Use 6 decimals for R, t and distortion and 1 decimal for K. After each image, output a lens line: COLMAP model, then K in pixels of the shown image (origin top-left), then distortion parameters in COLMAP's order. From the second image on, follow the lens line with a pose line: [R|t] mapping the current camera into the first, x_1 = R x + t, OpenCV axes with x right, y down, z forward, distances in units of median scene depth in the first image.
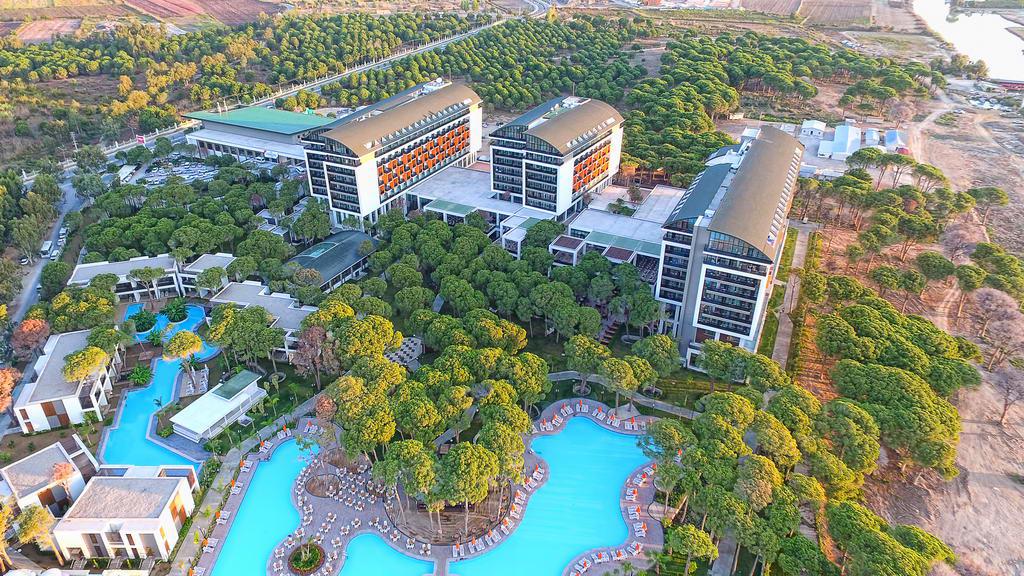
lens RADIAL K [[609.3, 0, 512.0], [0, 609.3, 288.0], [0, 0, 1]] dist [-0.003819, 0.002308]
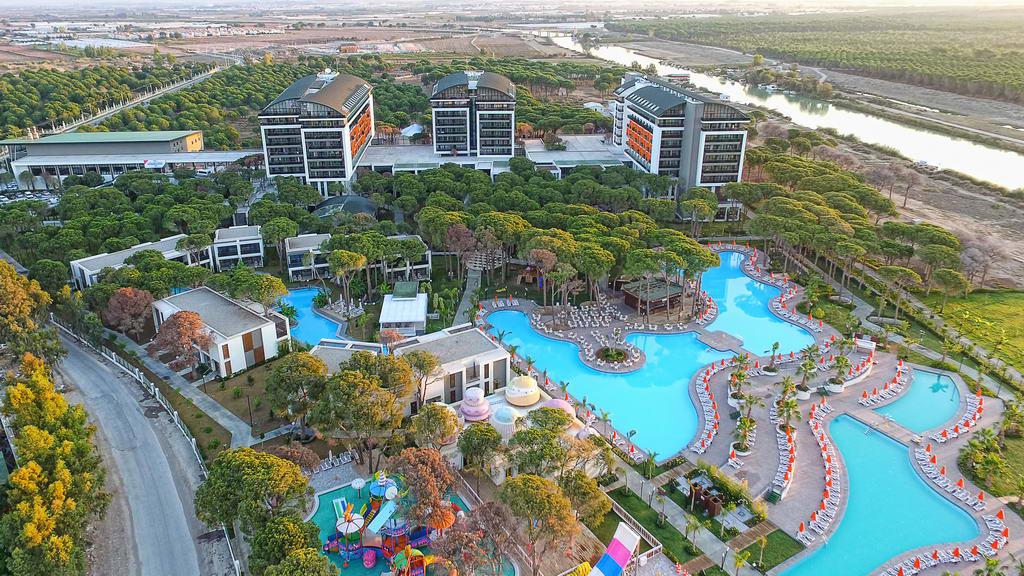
lens RADIAL K [[609.3, 0, 512.0], [0, 609.3, 288.0], [0, 0, 1]] dist [-0.003819, 0.002308]
pose [[0.869696, -0.216837, 0.443408, -0.573819], [0.255150, 0.966501, -0.027808, 0.175895], [-0.422525, 0.137320, 0.895888, 0.010241]]
